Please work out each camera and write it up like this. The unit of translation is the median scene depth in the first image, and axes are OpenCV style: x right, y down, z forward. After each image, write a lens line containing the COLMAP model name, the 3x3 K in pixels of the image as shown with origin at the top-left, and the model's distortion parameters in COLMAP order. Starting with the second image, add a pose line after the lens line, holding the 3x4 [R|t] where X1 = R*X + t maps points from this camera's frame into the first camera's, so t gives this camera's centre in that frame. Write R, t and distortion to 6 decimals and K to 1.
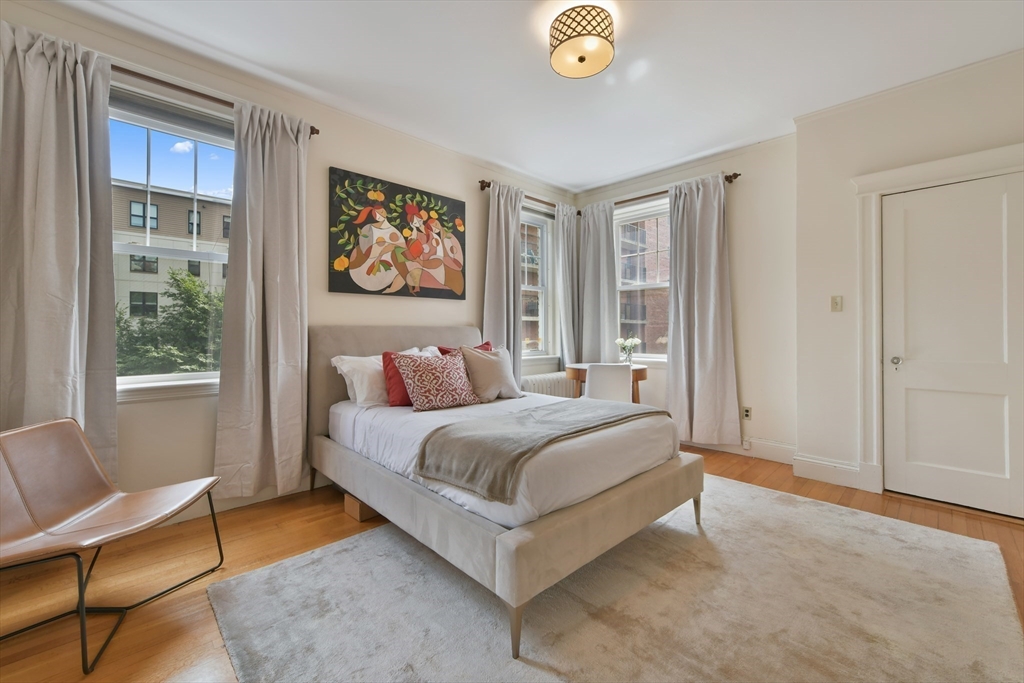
lens RADIAL K [[419.6, 0, 502.2], [0, 419.6, 326.8], [0, 0, 1]] dist [0.001093, 0.001164]
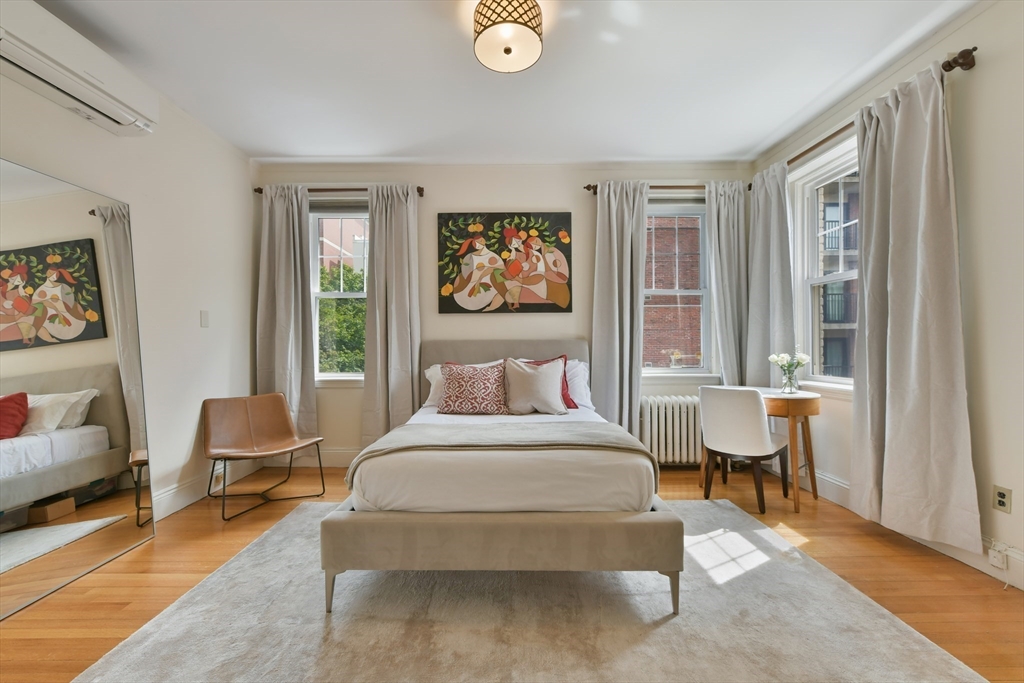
lens RADIAL K [[419.6, 0, 508.5], [0, 419.6, 346.2], [0, 0, 1]] dist [0.001093, 0.001164]
pose [[0.722106, -0.000234, -0.691783, 0.536378], [0.010251, 0.999894, 0.010362, 0.003192], [0.691707, -0.014574, 0.722031, 0.210148]]
